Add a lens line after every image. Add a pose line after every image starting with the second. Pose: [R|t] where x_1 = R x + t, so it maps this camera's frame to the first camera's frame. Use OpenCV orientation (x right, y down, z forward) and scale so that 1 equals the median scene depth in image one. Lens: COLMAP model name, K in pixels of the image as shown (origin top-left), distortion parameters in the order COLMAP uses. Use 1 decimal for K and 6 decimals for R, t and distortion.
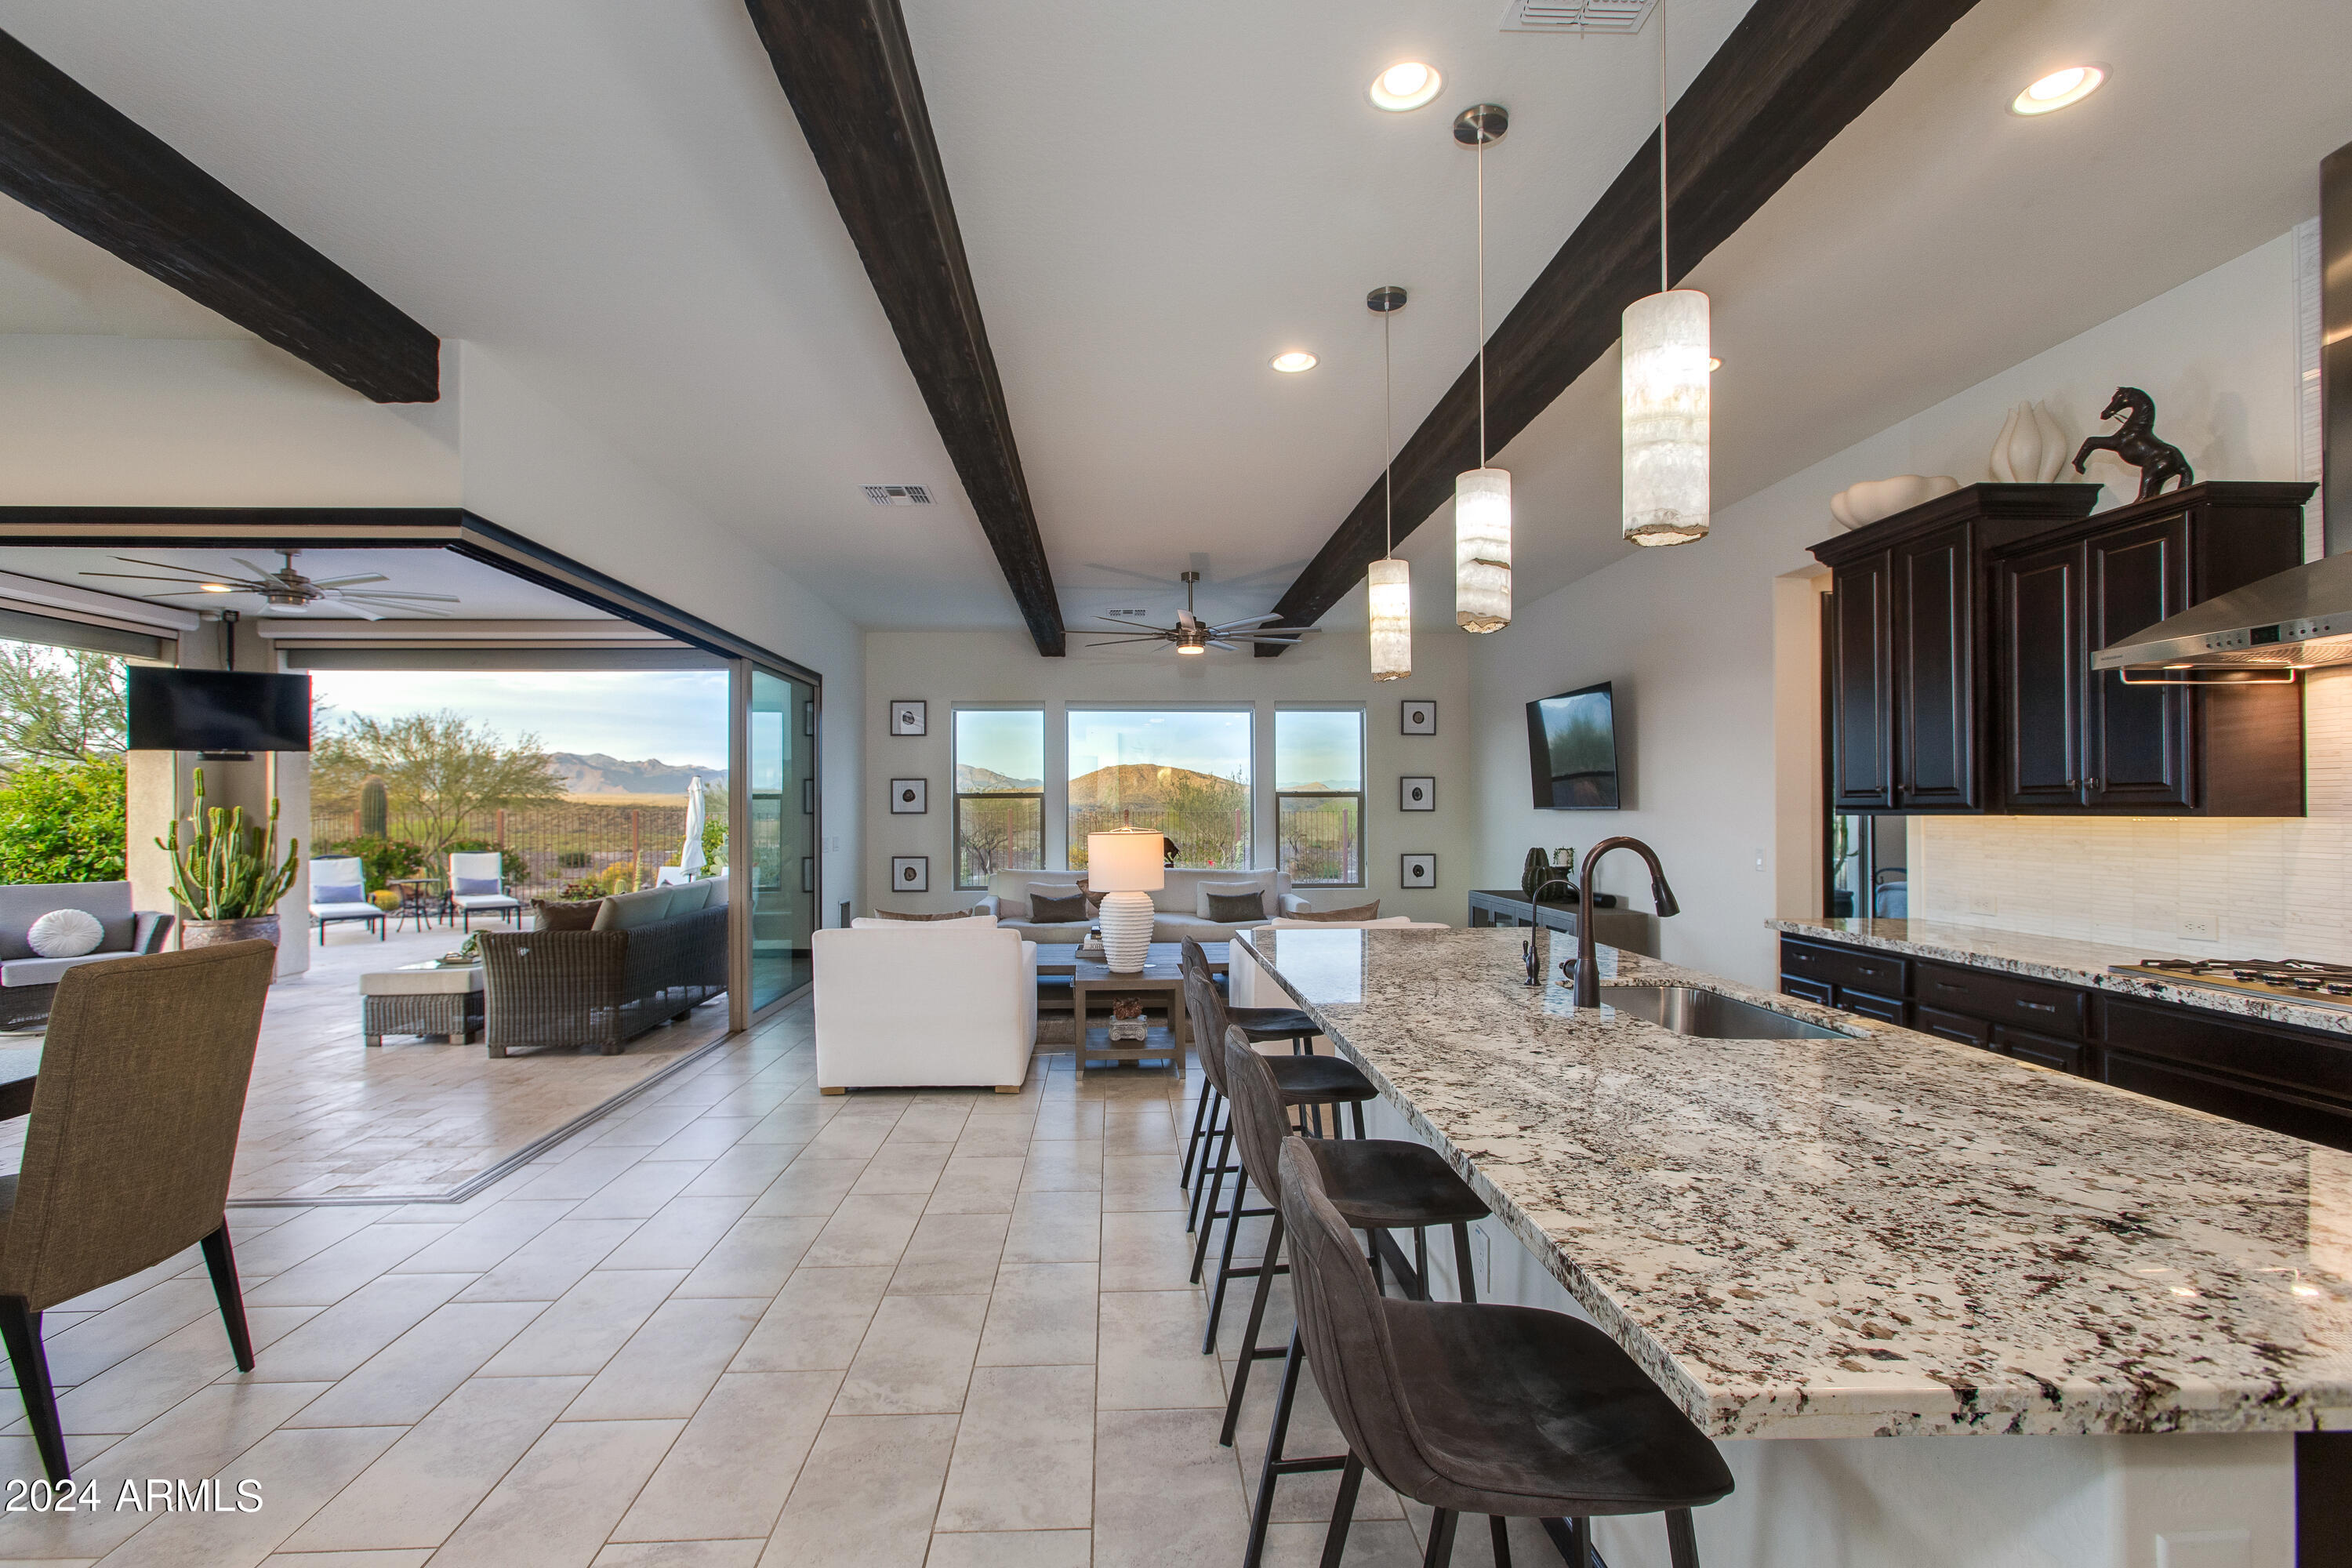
lens RADIAL K [[1059.2, 0, 1100.1], [0, 1059.2, 800.3], [0, 0, 1]] dist [-0.000541, 0.007723]
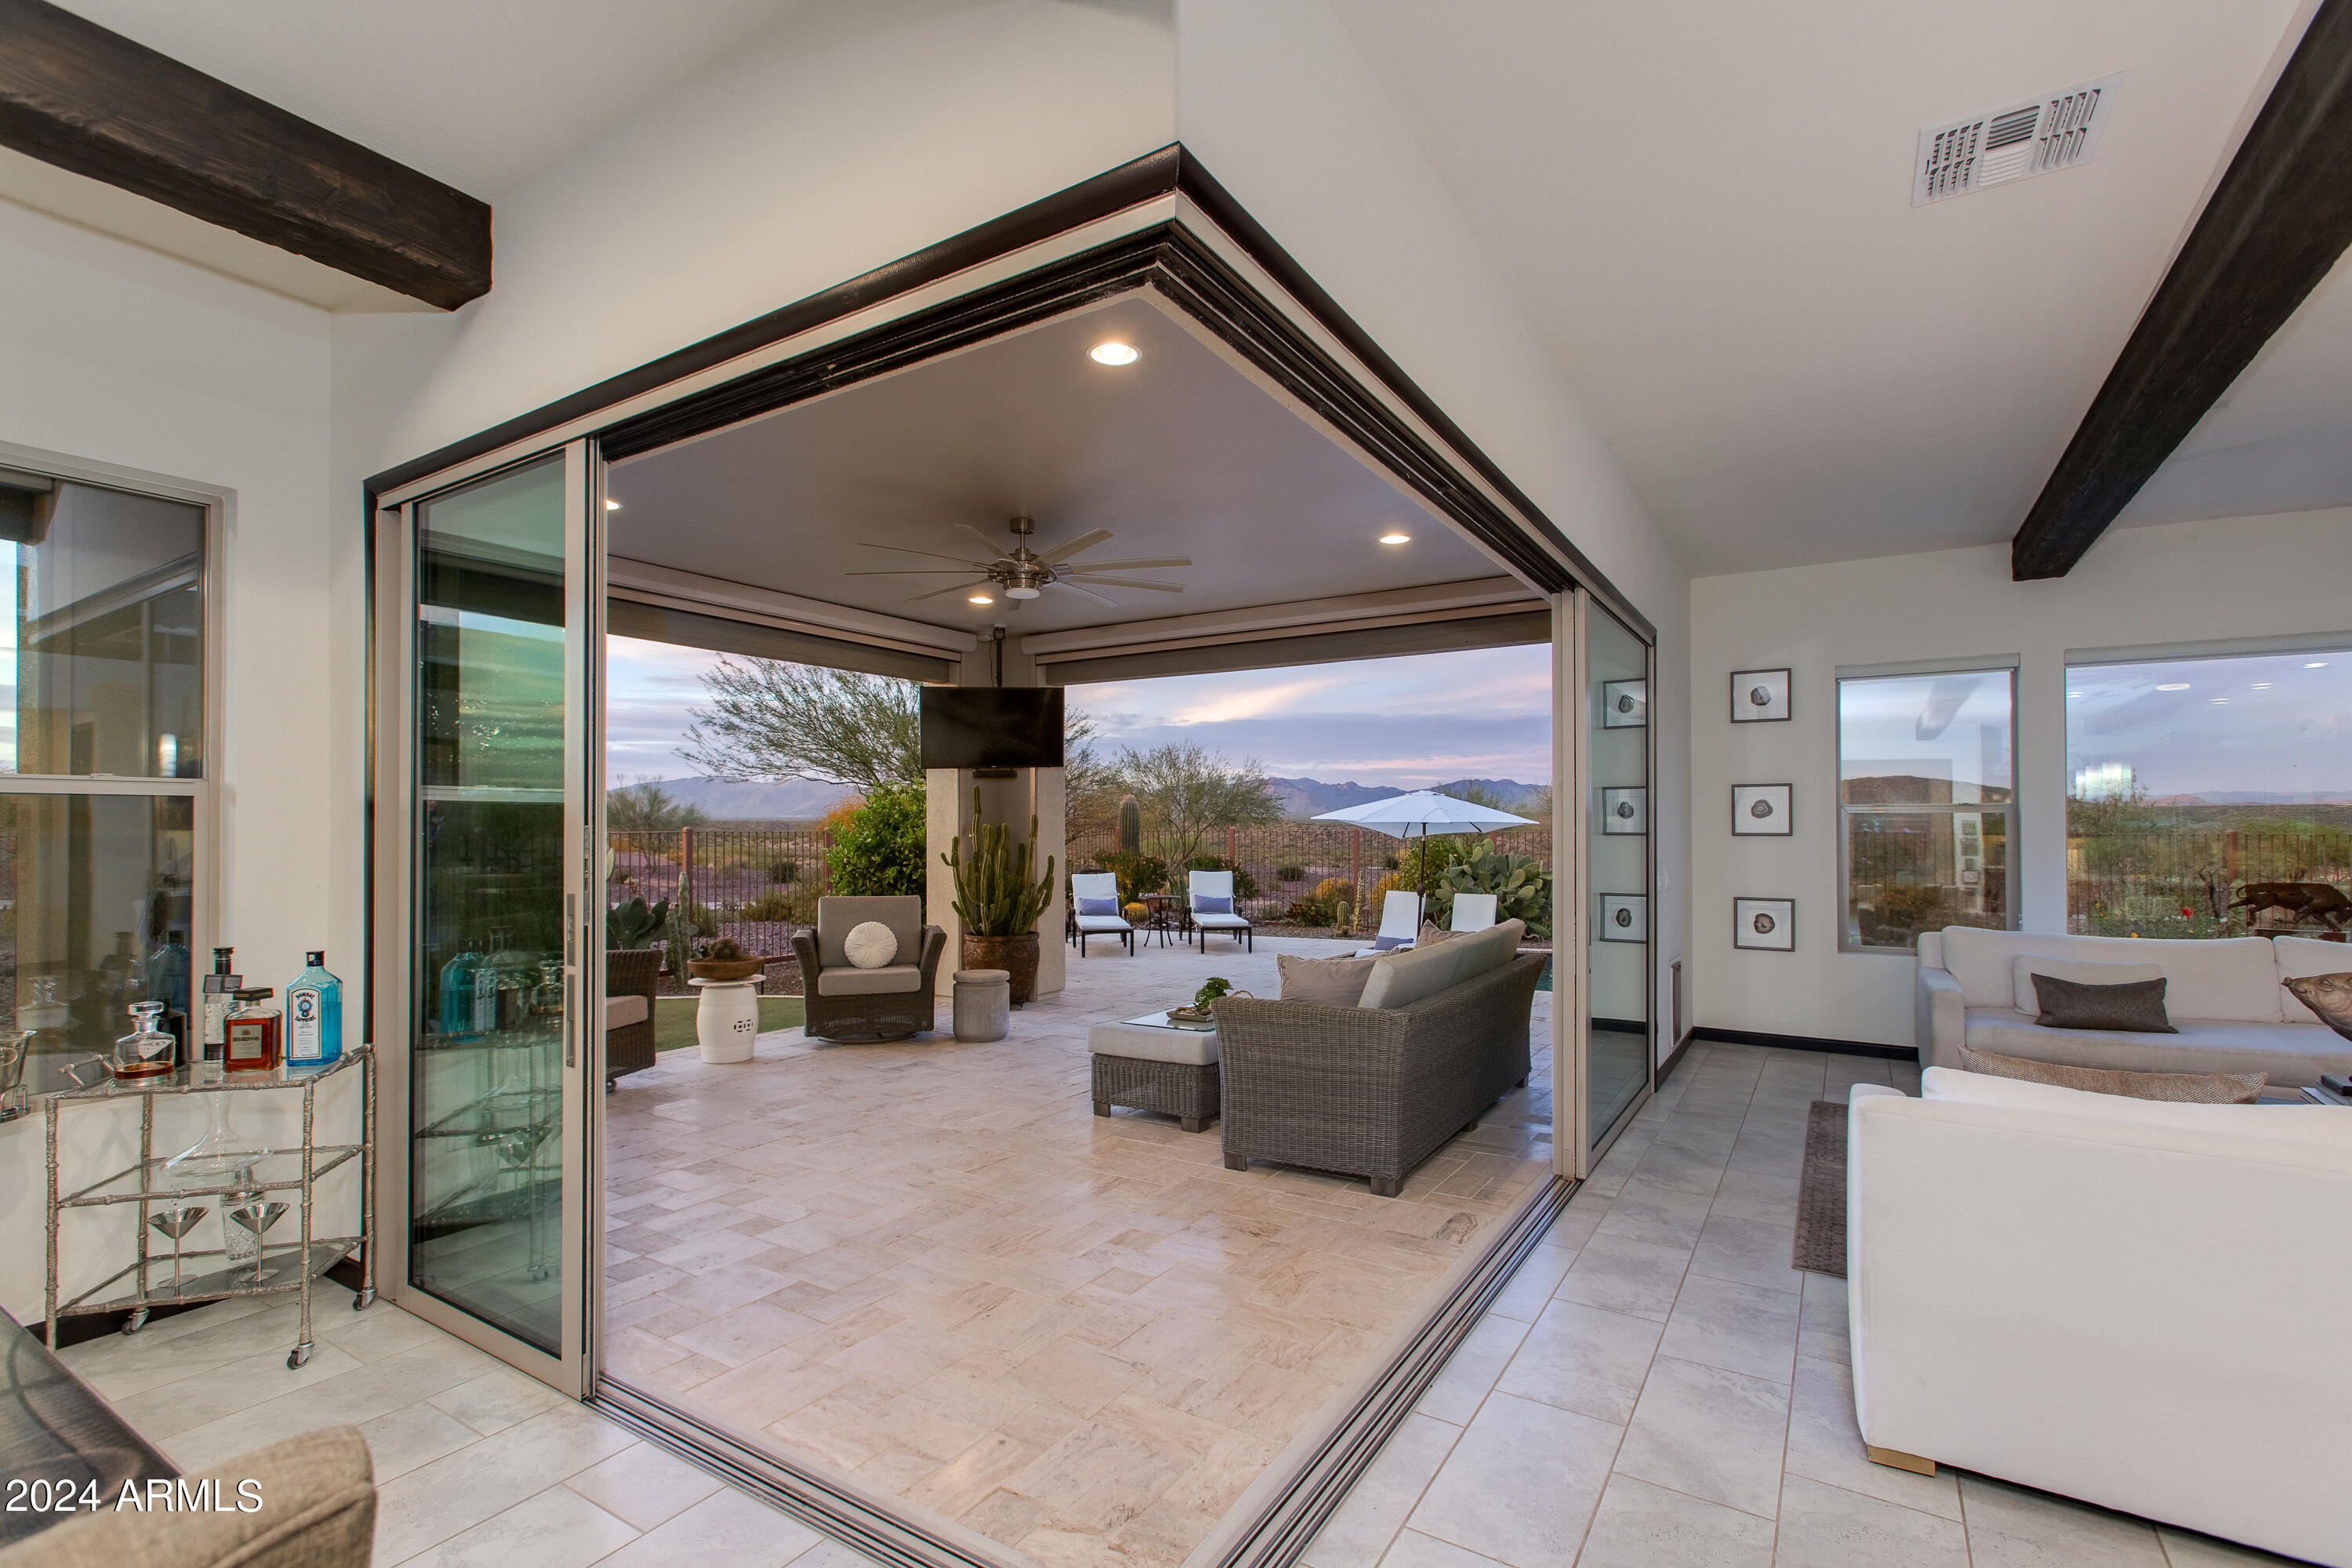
lens RADIAL K [[968.1, 0, 1062.8], [0, 968.1, 827.5], [0, 0, 1]] dist [0.000548, 0.000076]
pose [[0.774954, 0.003984, -0.632005, -0.191855], [0.001585, 0.999965, 0.008247, 0.002256], [0.632016, -0.007393, 0.774920, 0.326461]]
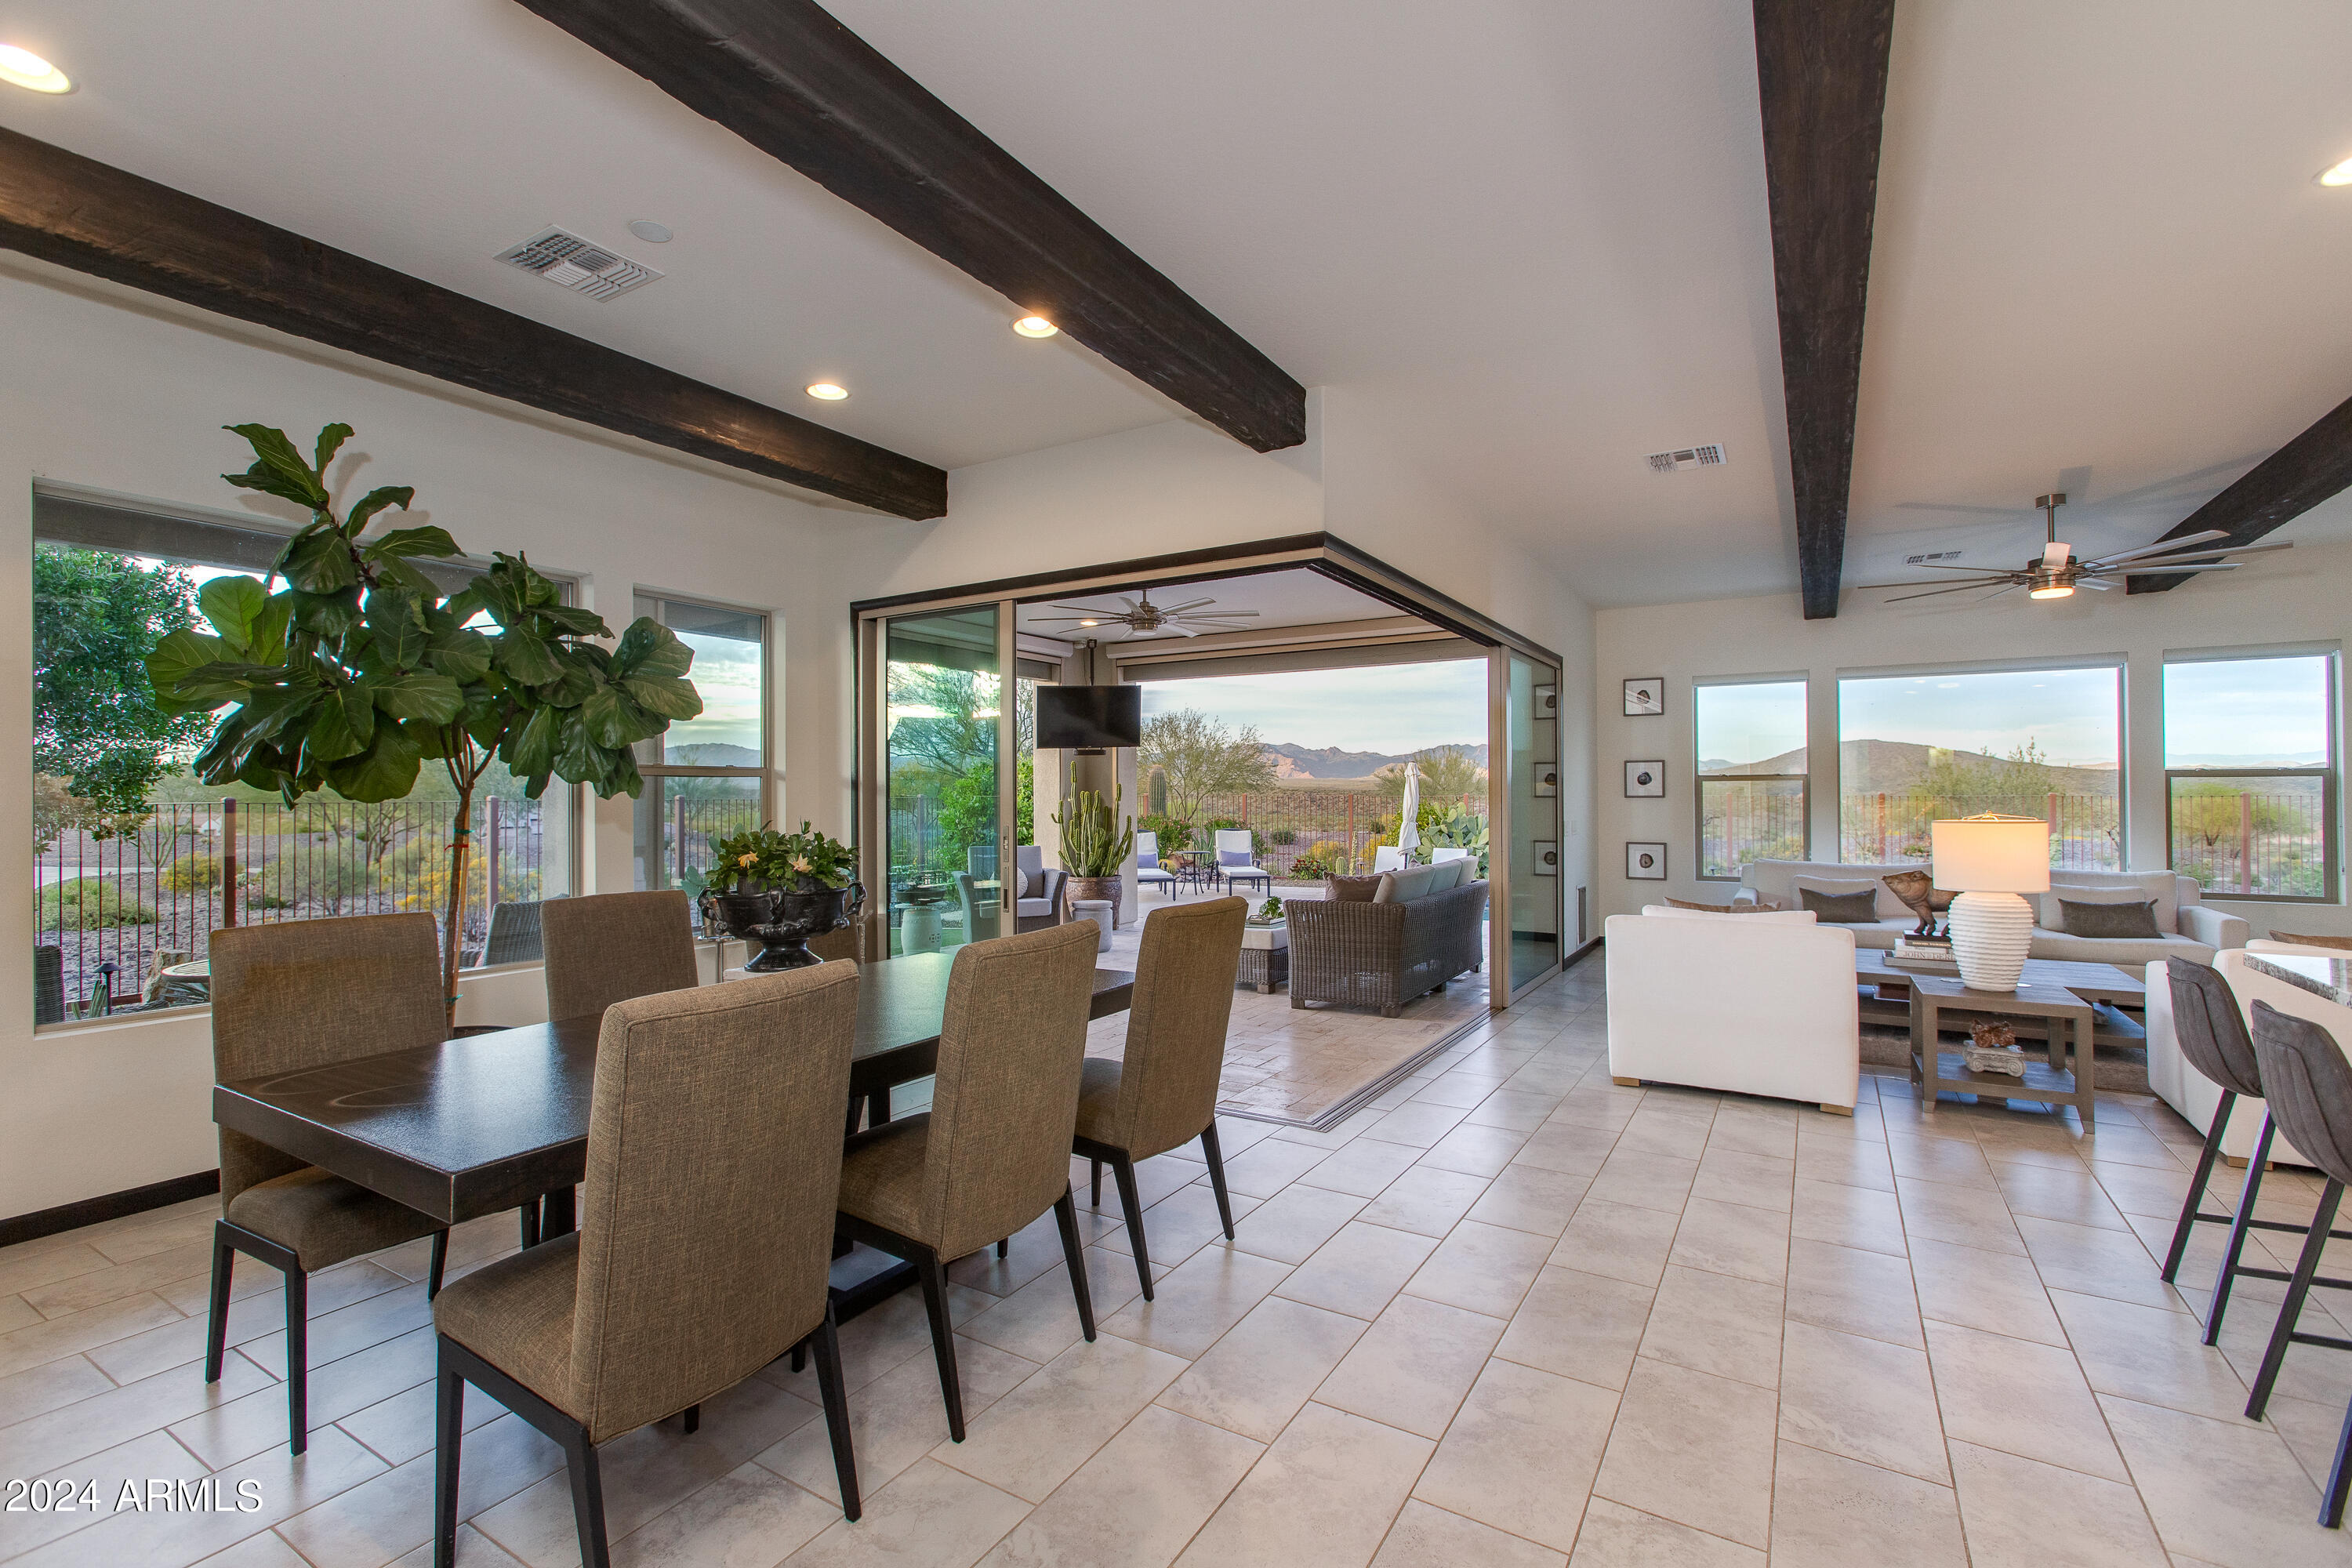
lens RADIAL K [[1036.7, 0, 1163.6], [0, 1036.7, 788.8], [0, 0, 1]] dist [0.016689, 0.000045]
pose [[0.849336, -0.001804, -0.527850, -0.077577], [0.004186, 0.999986, 0.003318, -0.000178], [0.527837, -0.005028, 0.849331, -0.027341]]
